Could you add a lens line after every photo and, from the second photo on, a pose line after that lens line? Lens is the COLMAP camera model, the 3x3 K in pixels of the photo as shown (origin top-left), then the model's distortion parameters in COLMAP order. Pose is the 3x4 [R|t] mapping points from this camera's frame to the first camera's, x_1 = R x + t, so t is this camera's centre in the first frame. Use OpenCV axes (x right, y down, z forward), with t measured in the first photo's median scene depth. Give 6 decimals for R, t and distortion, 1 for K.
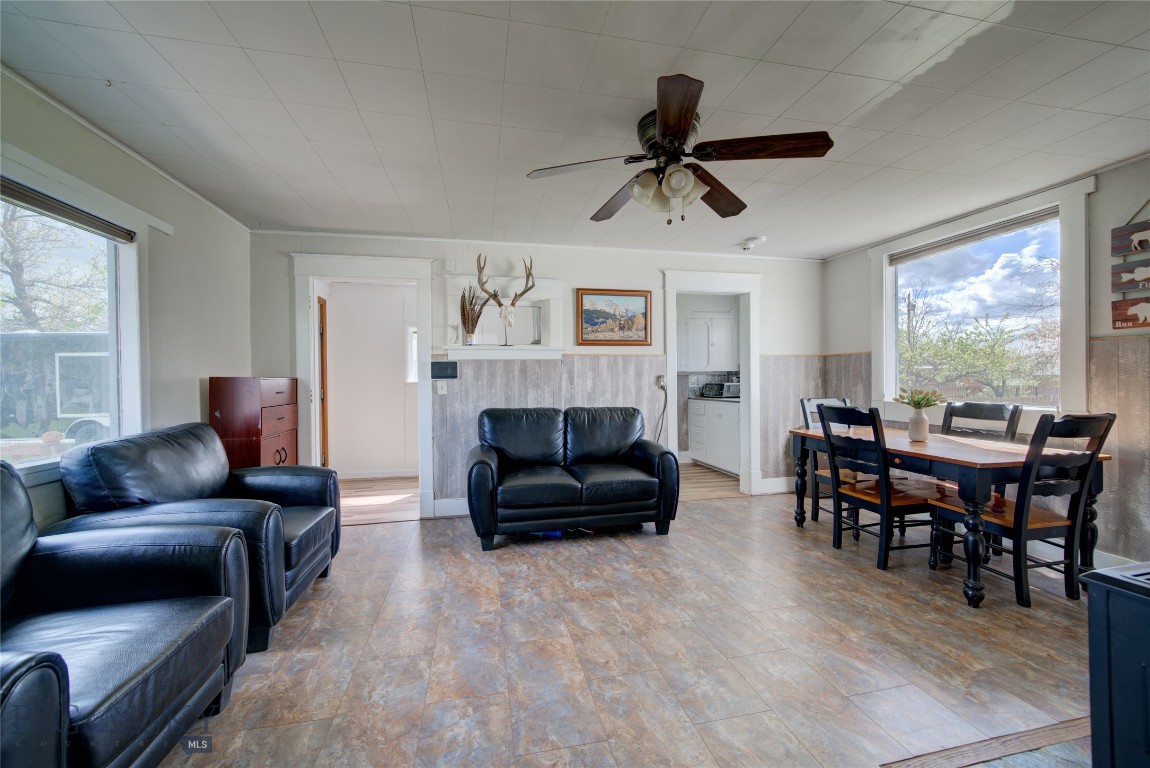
lens RADIAL K [[436.8, 0, 576.7], [0, 436.8, 382.9], [0, 0, 1]] dist [-0.001962, 0.000575]
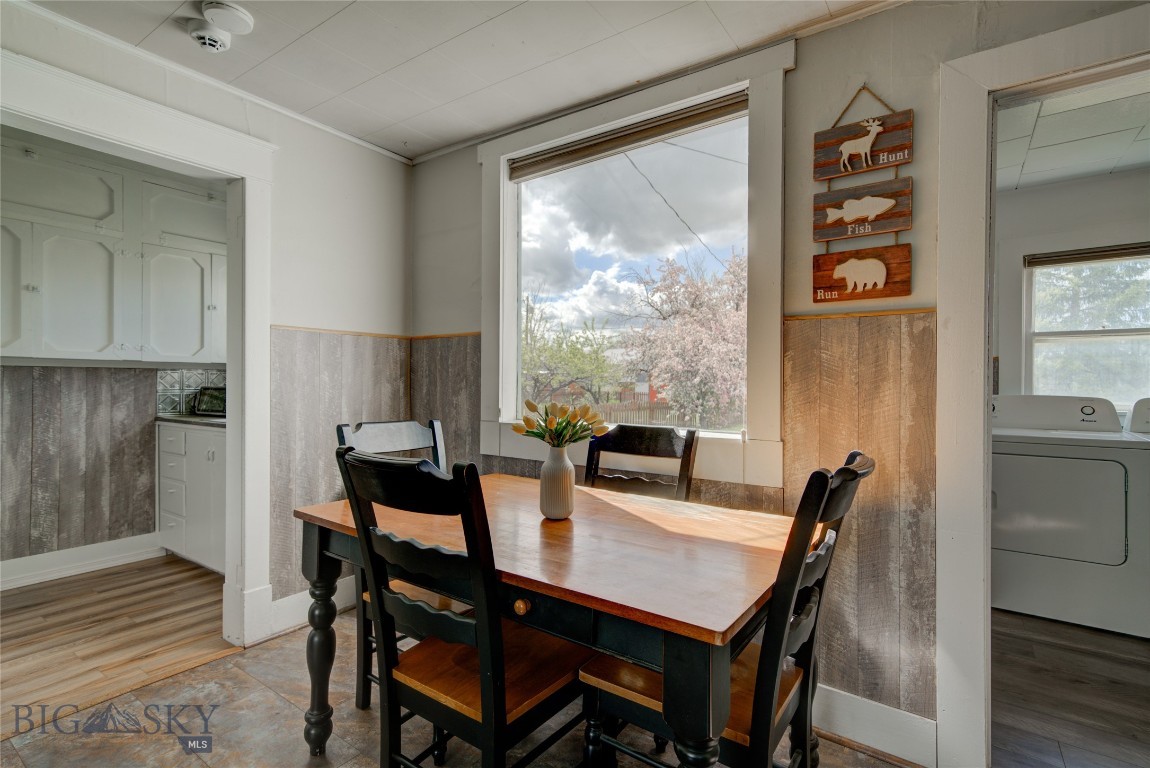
lens RADIAL K [[551.6, 0, 570.4], [0, 551.6, 383.3], [0, 0, 1]] dist [0.017376, 0.000639]
pose [[0.745456, 0.011781, 0.666450, 0.387543], [-0.007563, 0.999929, -0.009216, -0.001943], [-0.666512, 0.001830, 0.745492, 0.533824]]
